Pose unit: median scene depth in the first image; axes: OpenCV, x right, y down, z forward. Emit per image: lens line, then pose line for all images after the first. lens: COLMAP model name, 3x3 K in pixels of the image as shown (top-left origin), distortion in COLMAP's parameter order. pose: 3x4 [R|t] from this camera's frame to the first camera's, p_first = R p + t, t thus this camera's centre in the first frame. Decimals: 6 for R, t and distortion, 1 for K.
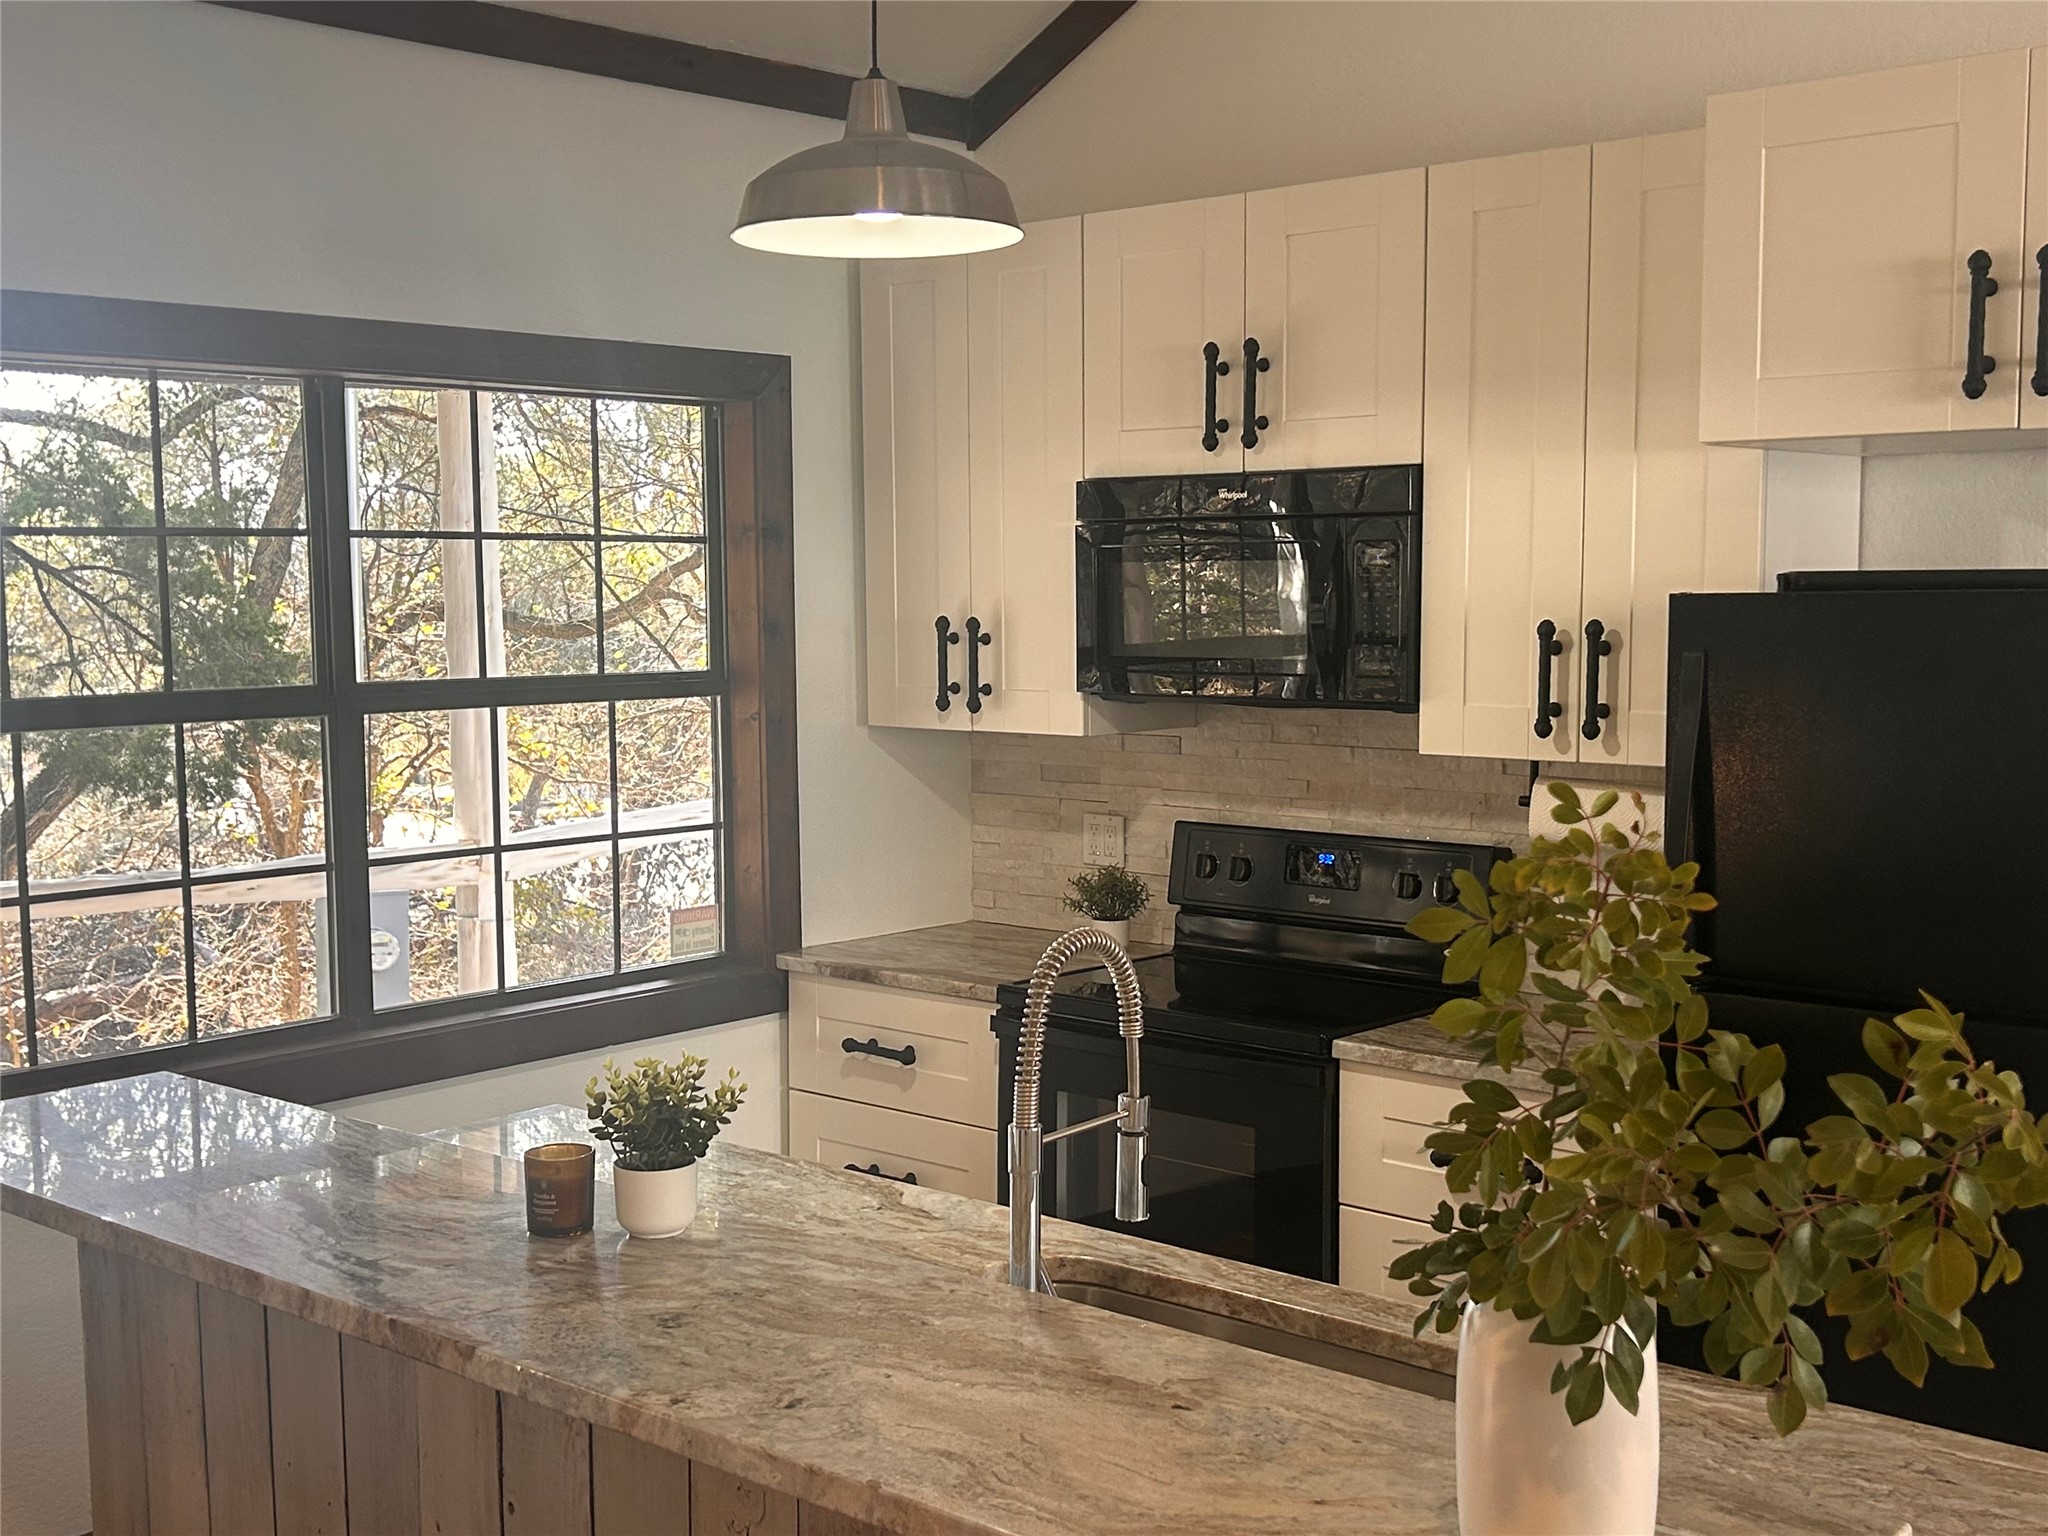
lens RADIAL K [[2304.2, 0, 1024.0], [0, 2304.2, 768.0], [0, 0, 1]] dist [0.216534, -0.701086]
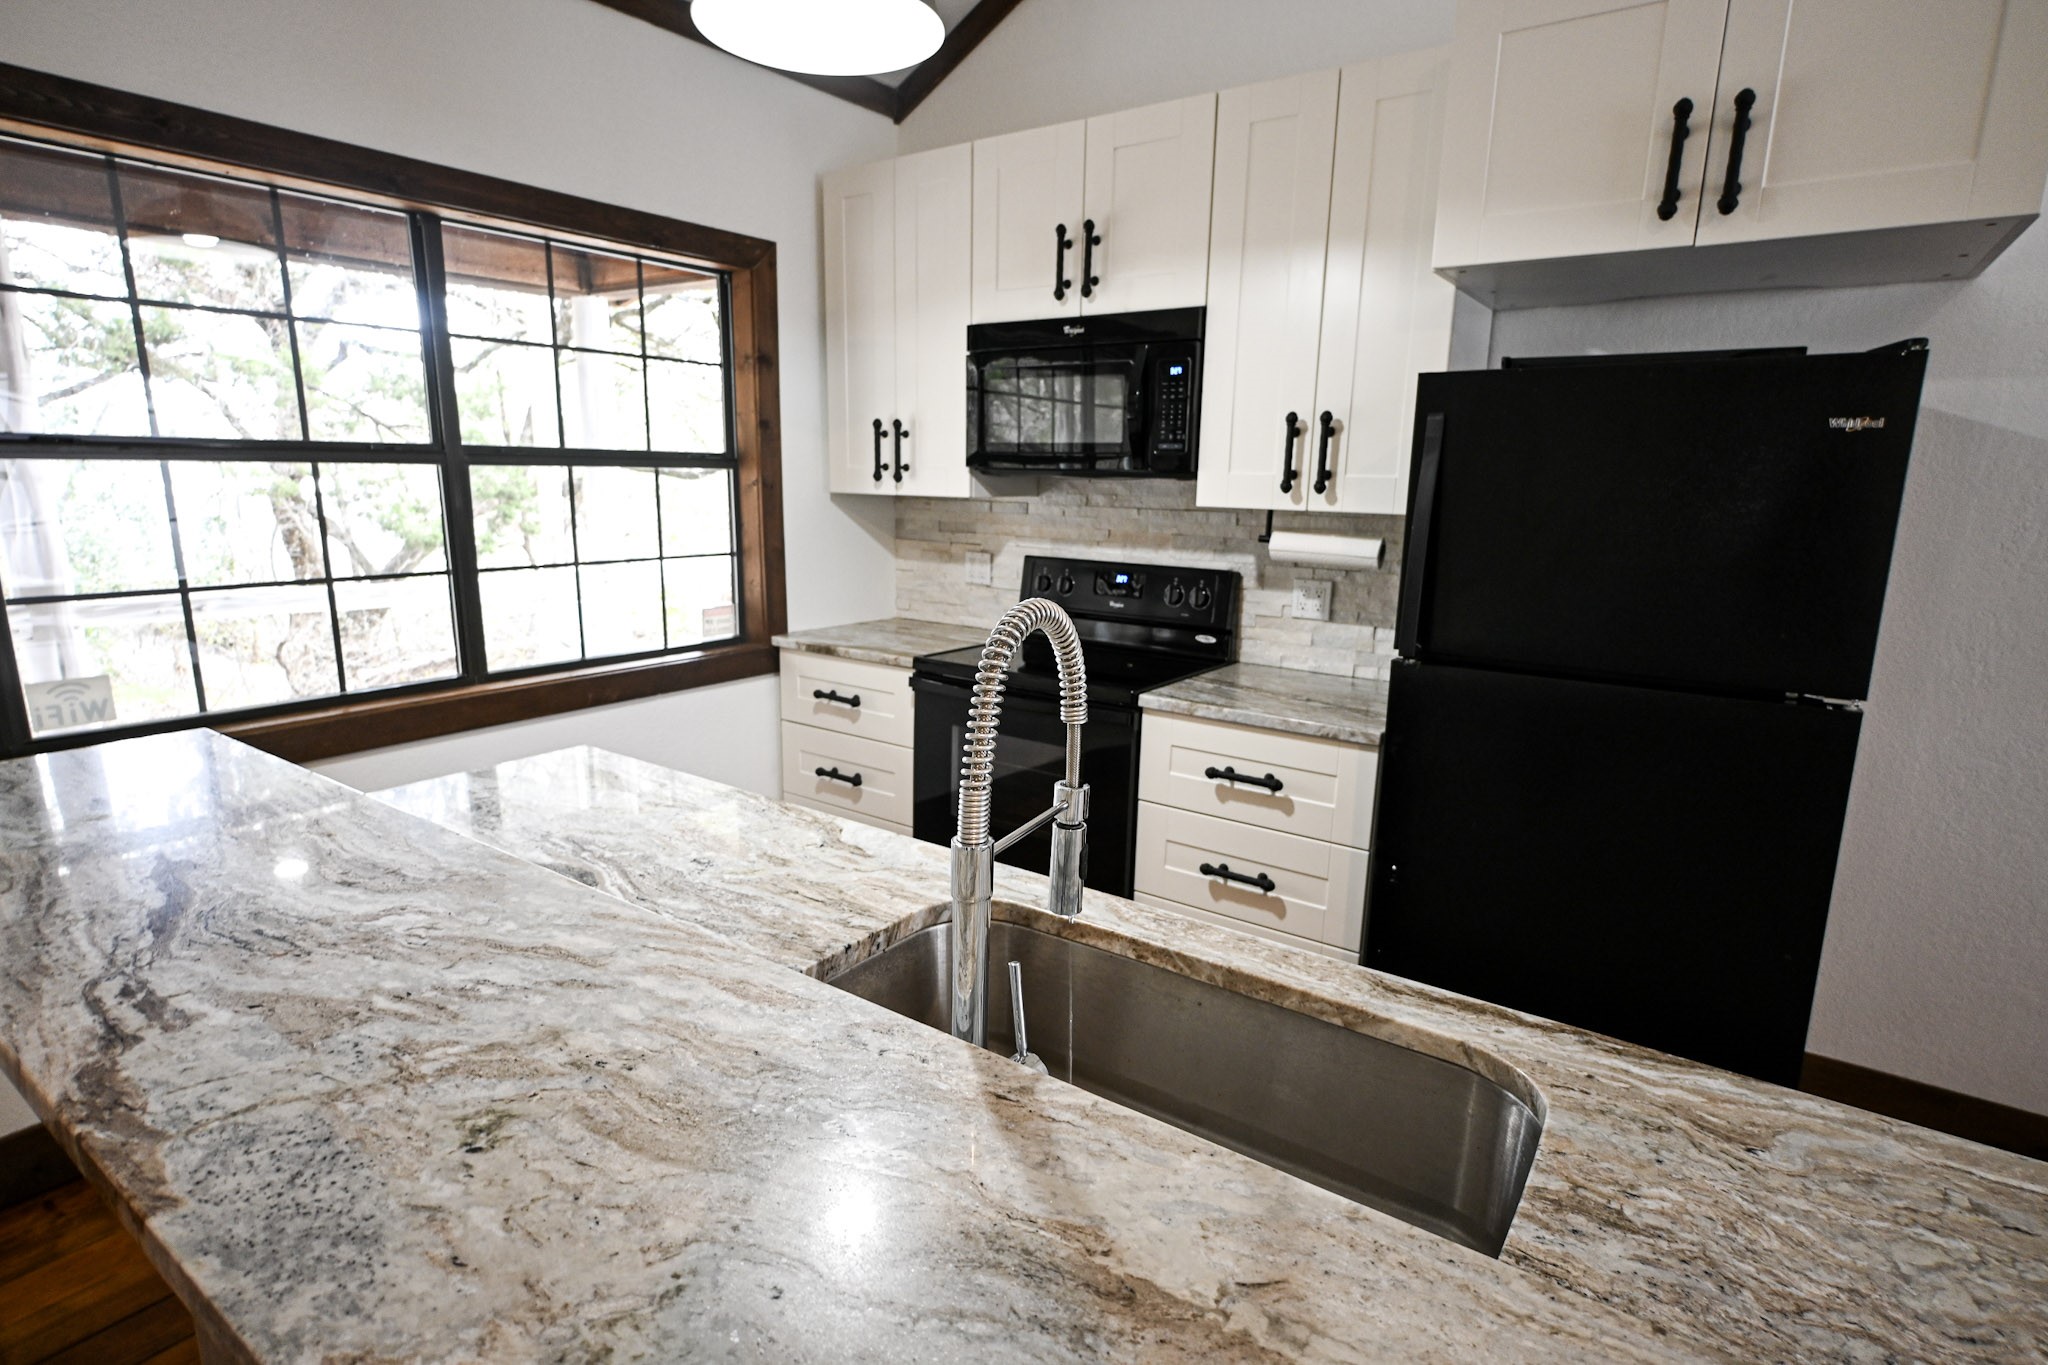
lens RADIAL K [[1008.0, 0, 1024.0], [0, 1008.0, 682.5], [0, 0, 1]] dist [-0.016215, 0.000562]
pose [[0.994335, 0.002931, 0.106252, -0.009734], [-0.015860, 0.992521, 0.121037, 0.029062], [-0.105102, -0.122037, 0.986945, 0.336441]]
